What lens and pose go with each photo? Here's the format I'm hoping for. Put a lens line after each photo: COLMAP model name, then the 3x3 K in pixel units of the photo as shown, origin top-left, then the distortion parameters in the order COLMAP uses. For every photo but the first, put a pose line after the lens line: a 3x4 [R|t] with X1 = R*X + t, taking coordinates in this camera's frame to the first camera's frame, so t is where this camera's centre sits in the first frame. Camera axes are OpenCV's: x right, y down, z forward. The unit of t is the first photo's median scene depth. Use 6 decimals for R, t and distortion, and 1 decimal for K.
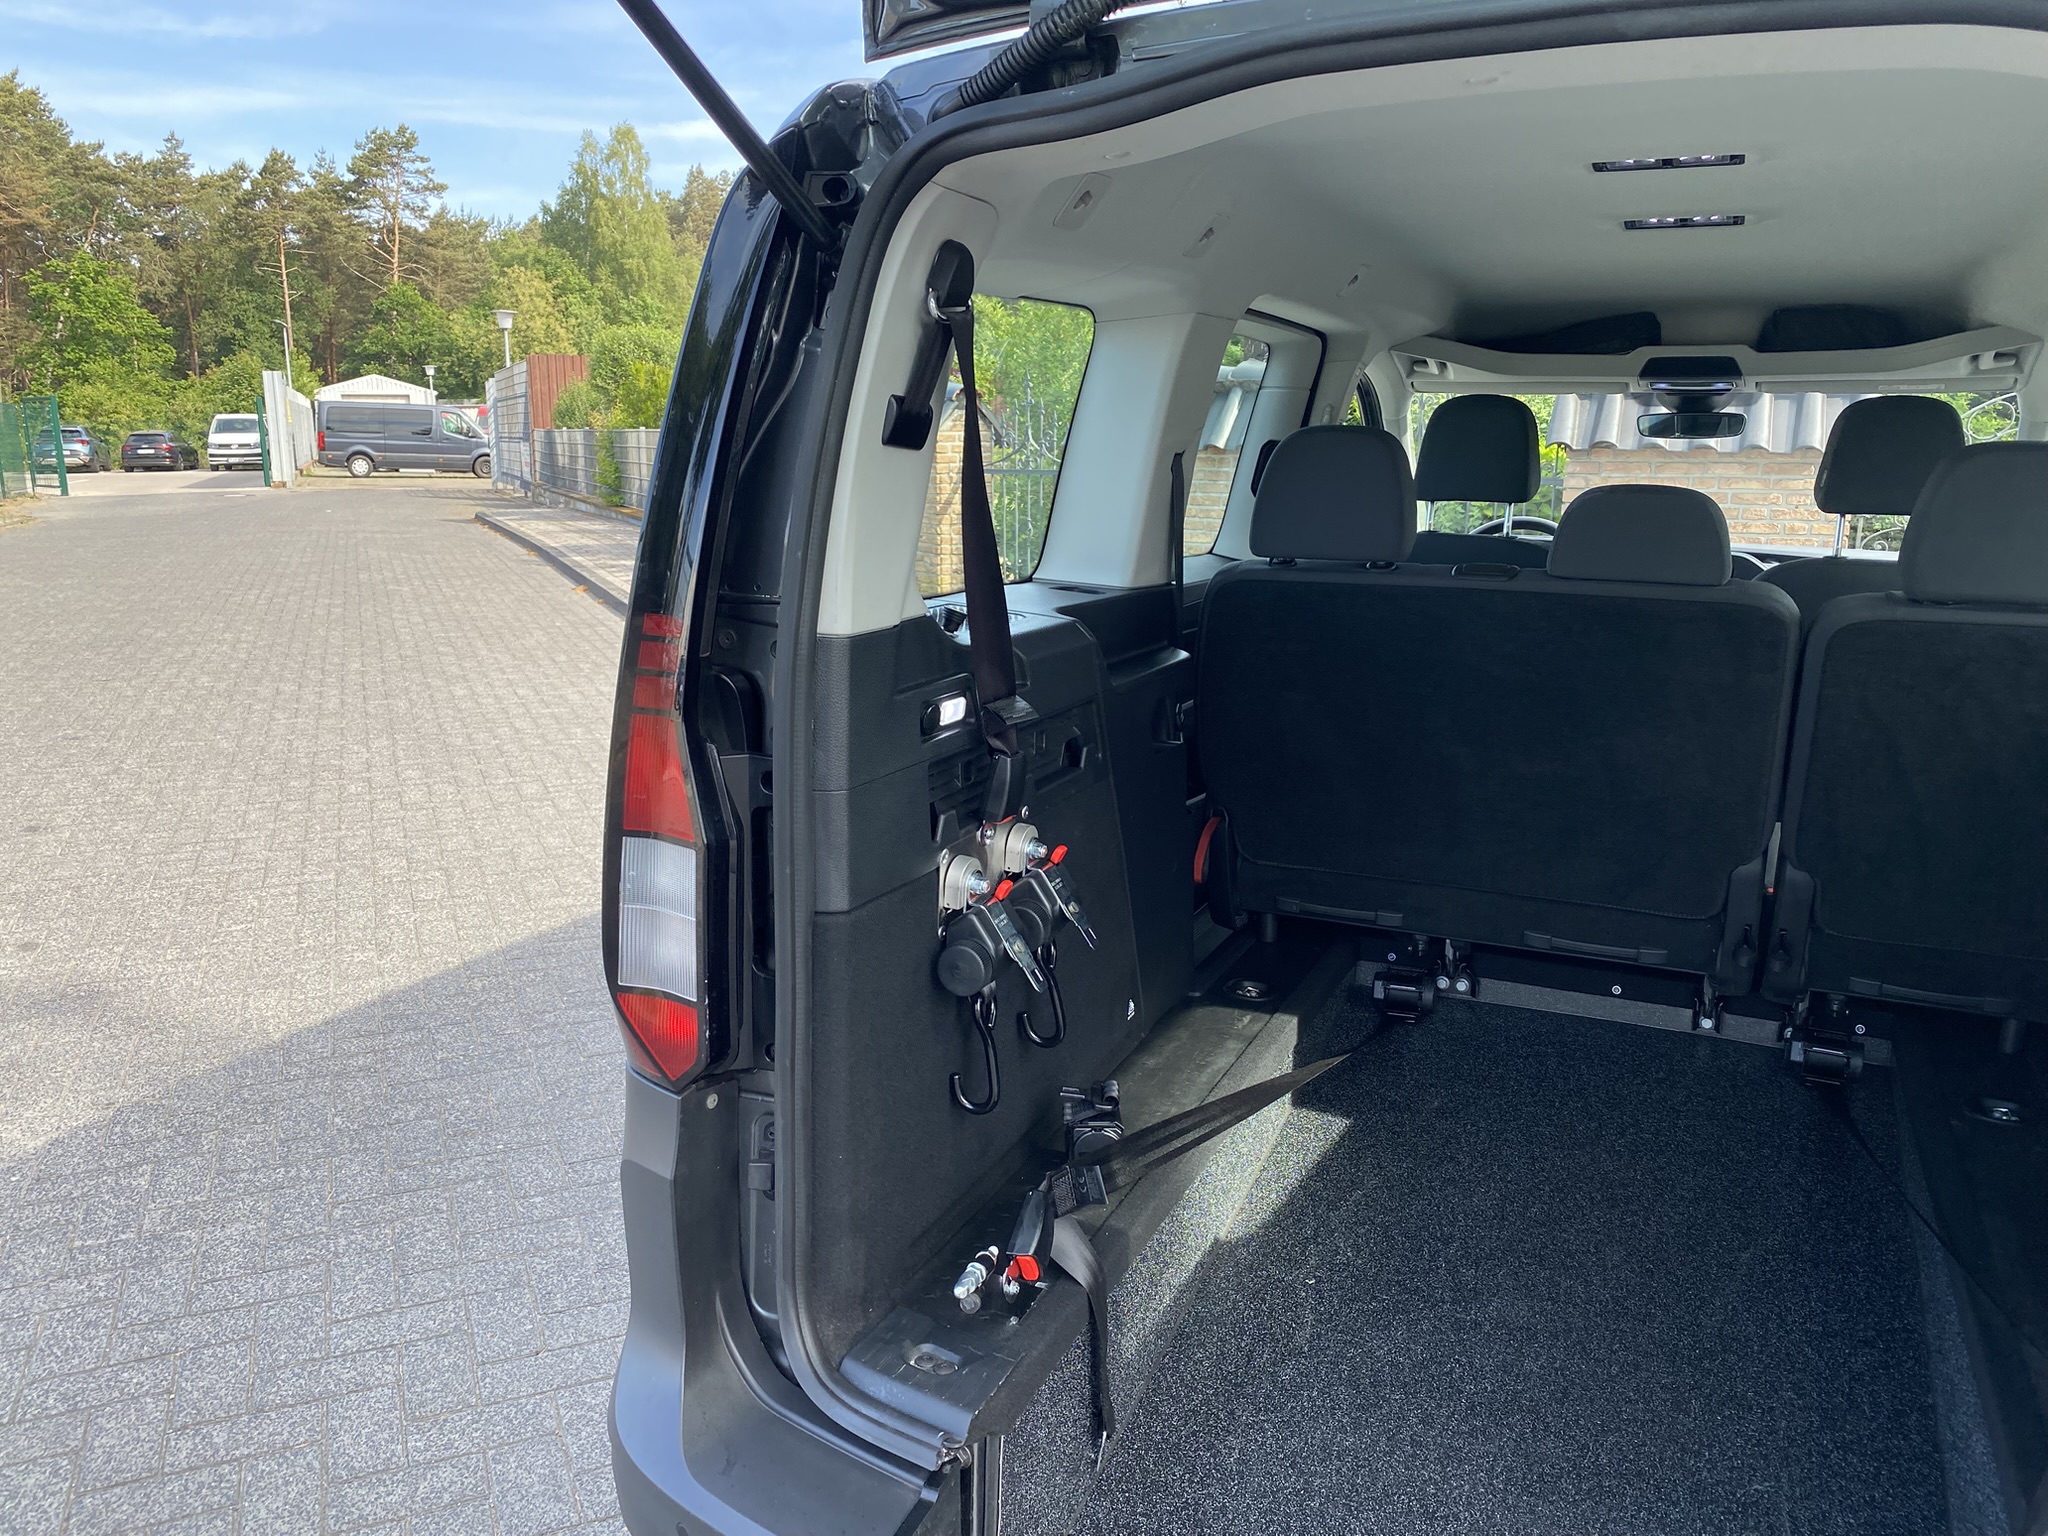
lens RADIAL K [[1558.9, 0, 1009.9], [0, 1558.9, 770.7], [0, 0, 1]] dist [0.017217, -0.023131]
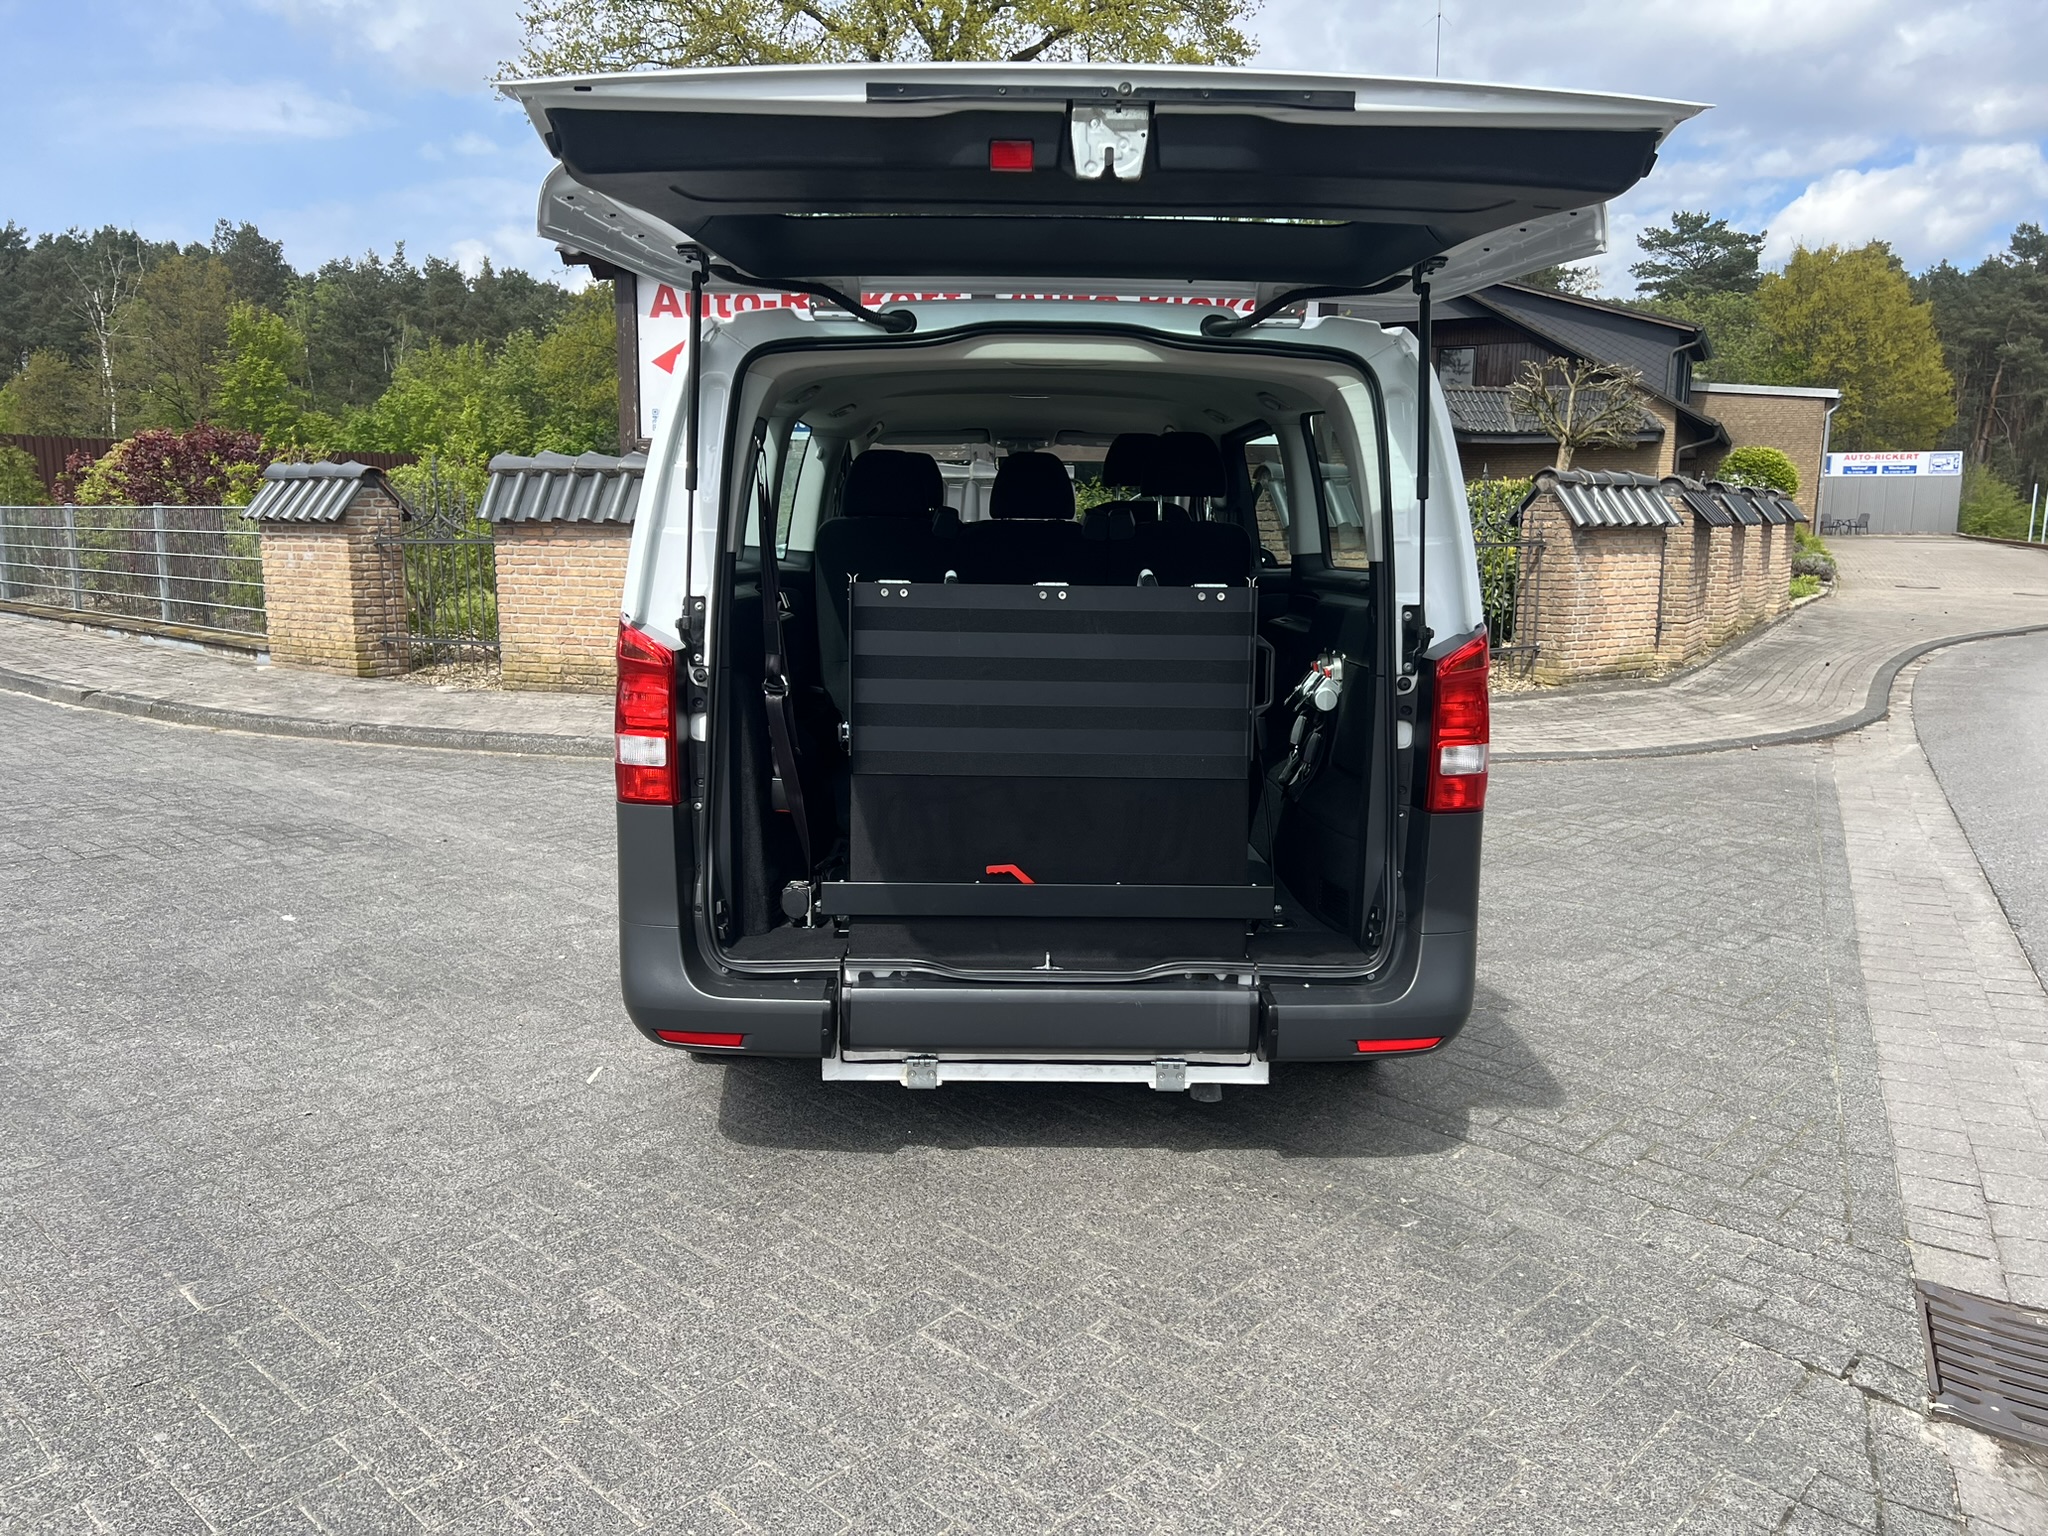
lens RADIAL K [[1537.6, 0, 1012.9], [0, 1537.6, 778.8], [0, 0, 1]] dist [0.044122, -0.055633]
pose [[0.912352, -0.064041, 0.404368, -0.194305], [0.082476, 0.996191, -0.028317, 0.131720], [-0.401014, 0.059185, 0.914158, -0.547892]]
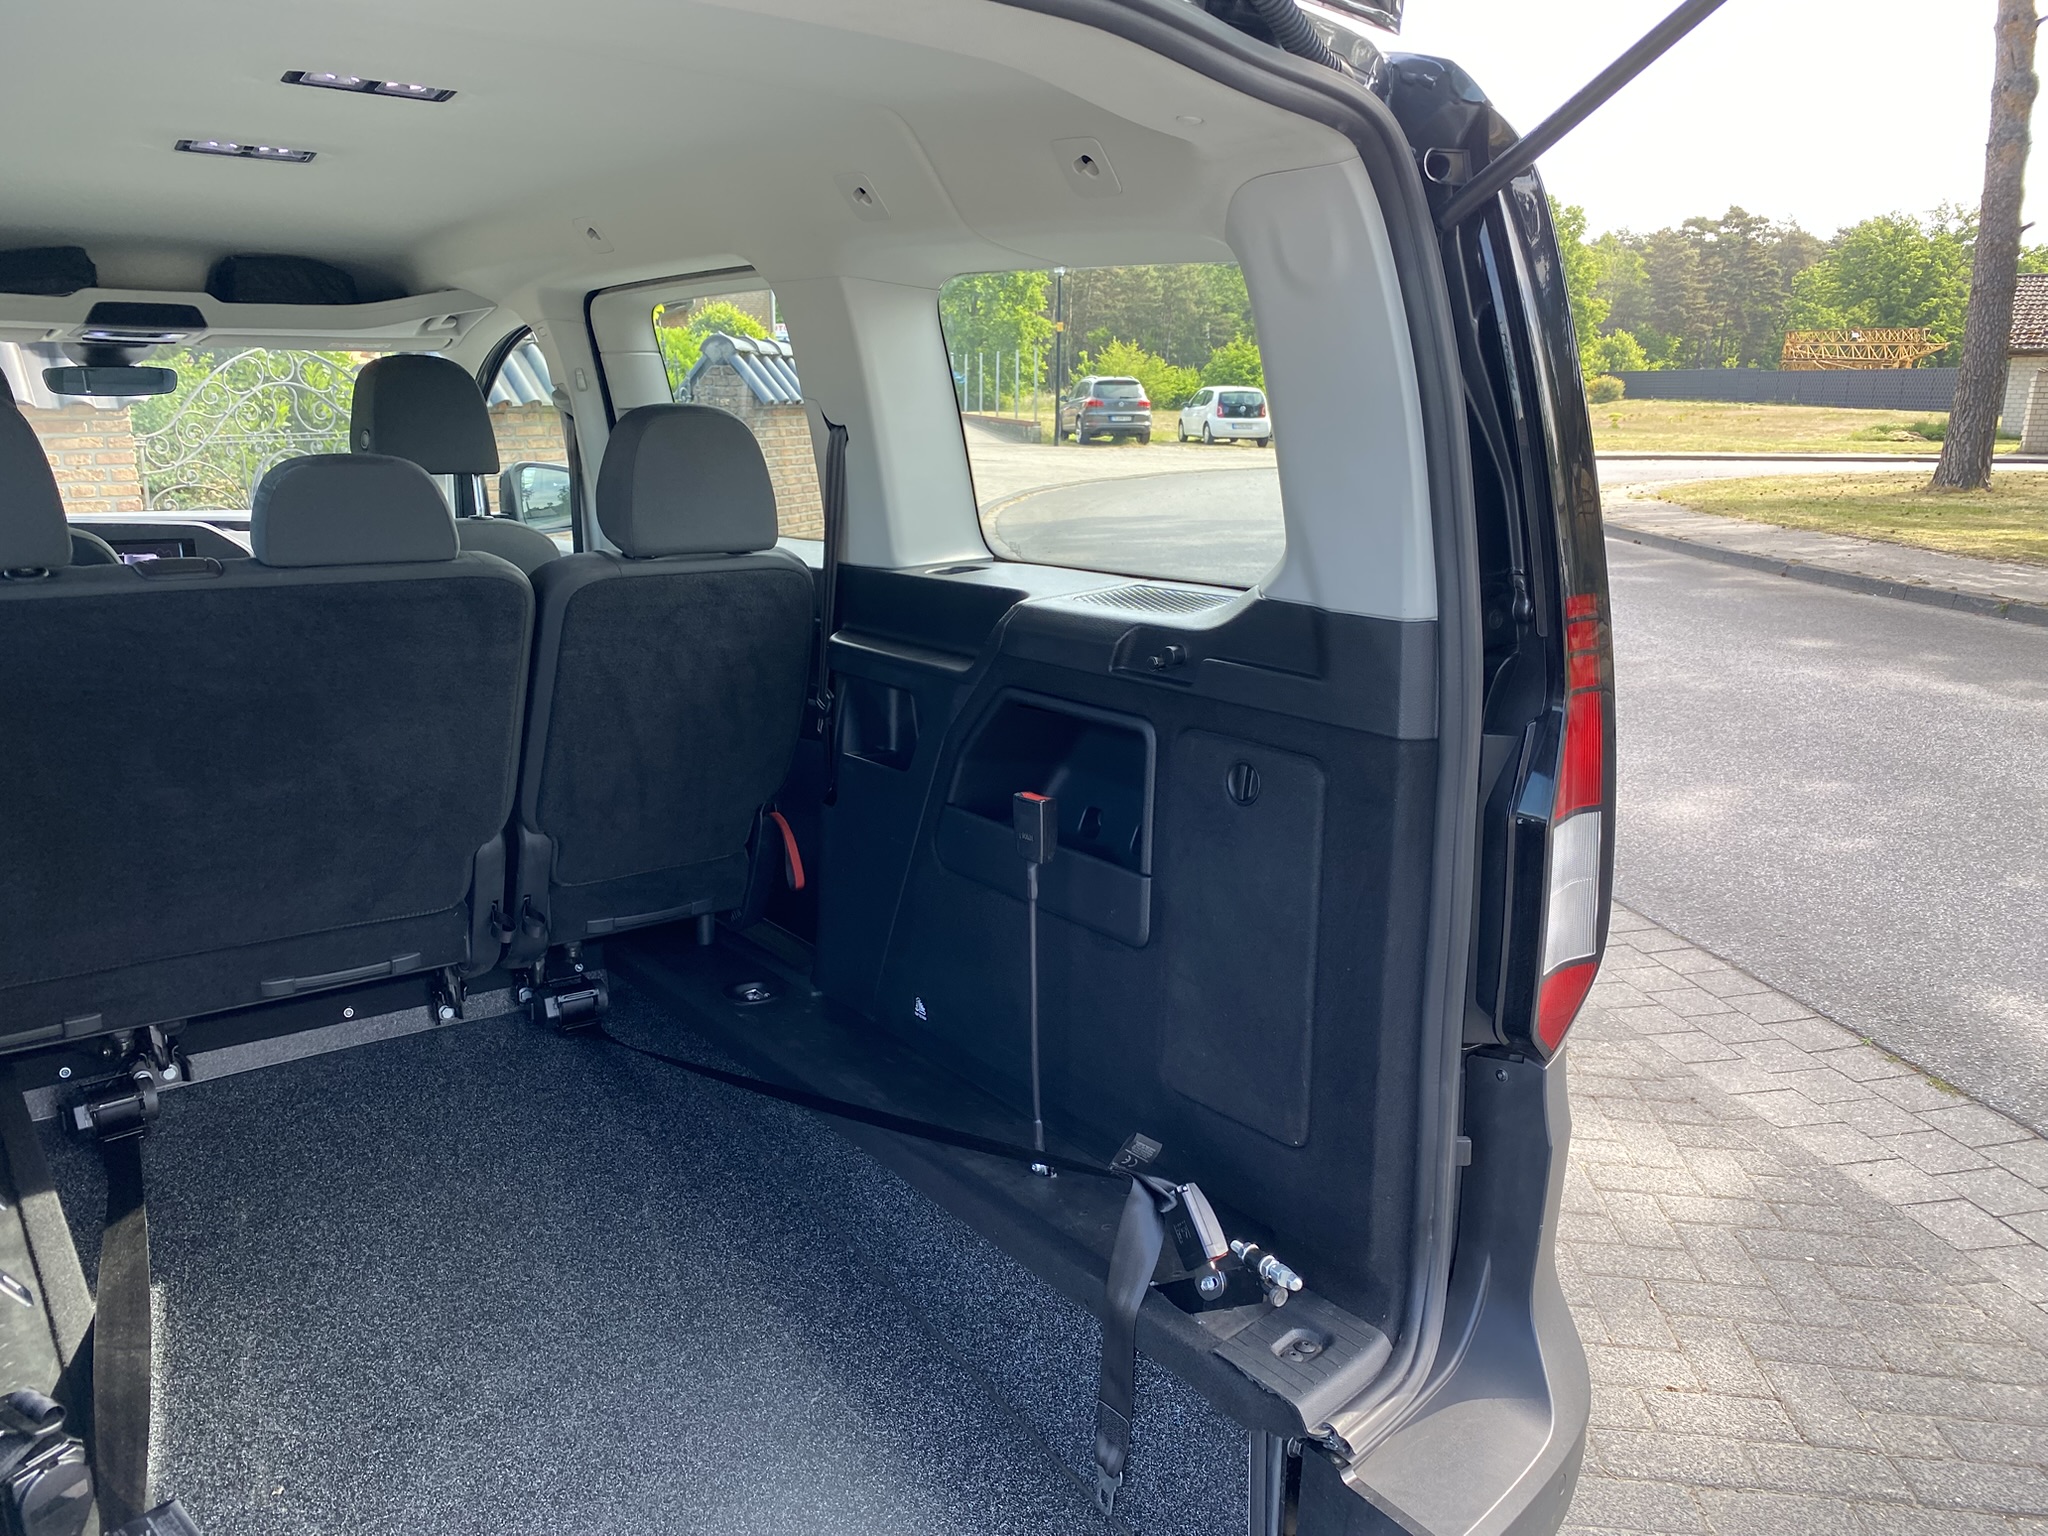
lens RADIAL K [[1558.9, 0, 1009.2], [0, 1558.9, 786.5], [0, 0, 1]] dist [0.017217, -0.023131]
pose [[0.470604, -0.213815, 0.856046, -0.126282], [0.179980, 0.973058, 0.144099, -0.034592], [-0.863793, 0.086258, 0.496408, 0.146727]]
